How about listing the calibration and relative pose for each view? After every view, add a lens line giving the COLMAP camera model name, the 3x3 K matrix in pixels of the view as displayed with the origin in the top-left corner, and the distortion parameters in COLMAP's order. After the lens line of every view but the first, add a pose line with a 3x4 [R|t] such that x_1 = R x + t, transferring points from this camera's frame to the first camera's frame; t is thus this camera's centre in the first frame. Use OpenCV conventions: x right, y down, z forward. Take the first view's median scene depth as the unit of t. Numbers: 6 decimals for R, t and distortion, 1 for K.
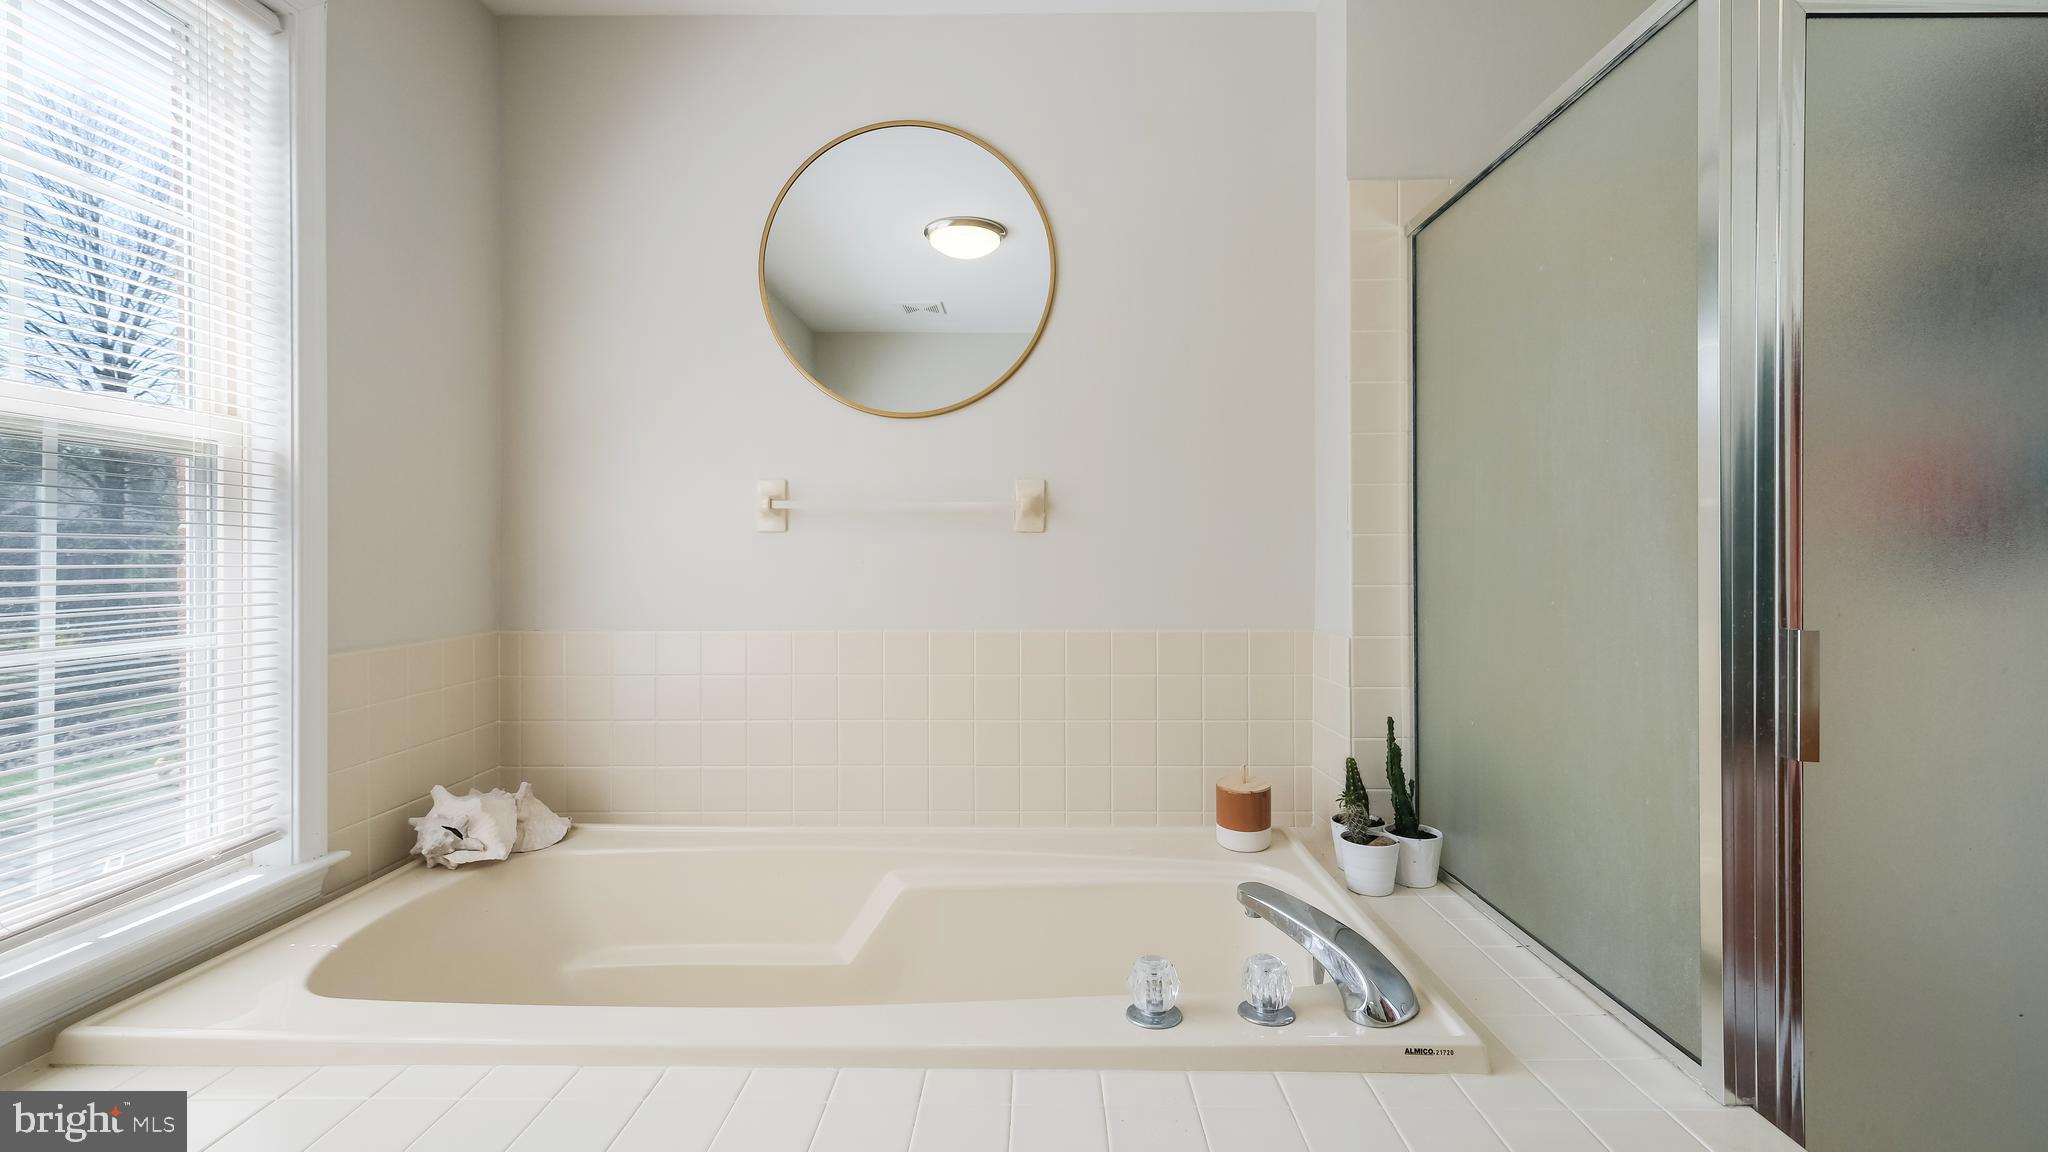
lens RADIAL K [[910.0, 0, 1028.5], [0, 910.0, 568.9], [0, 0, 1]] dist [0.002616, -0.000046]
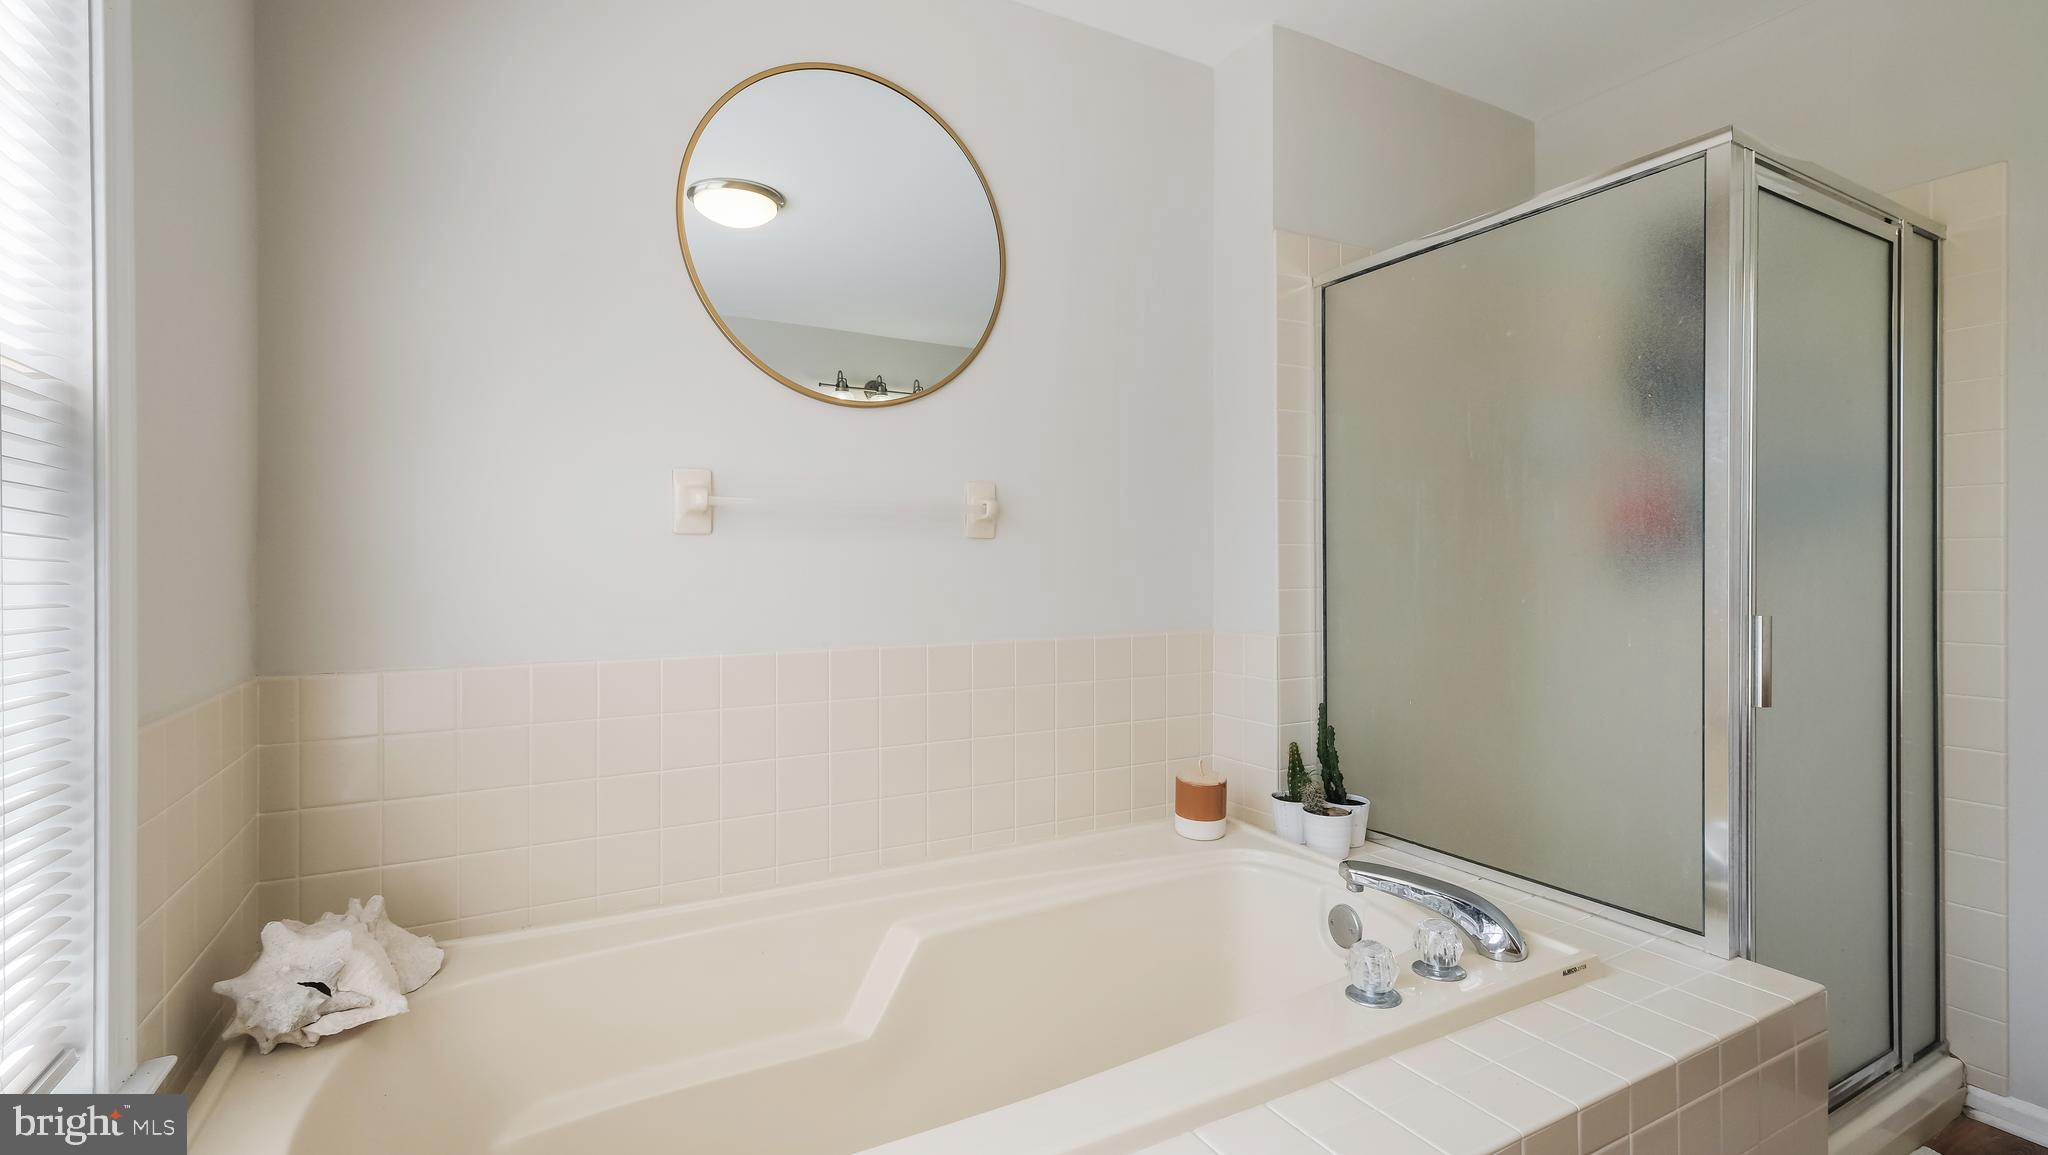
lens RADIAL K [[911.0, 0, 1026.0], [0, 911.0, 574.2], [0, 0, 1]] dist [0.017348, -0.000224]
pose [[0.874058, -0.005413, 0.485792, -0.475682], [0.008138, 0.999961, -0.003501, 0.000409], [-0.485754, 0.007014, 0.874067, 0.166997]]
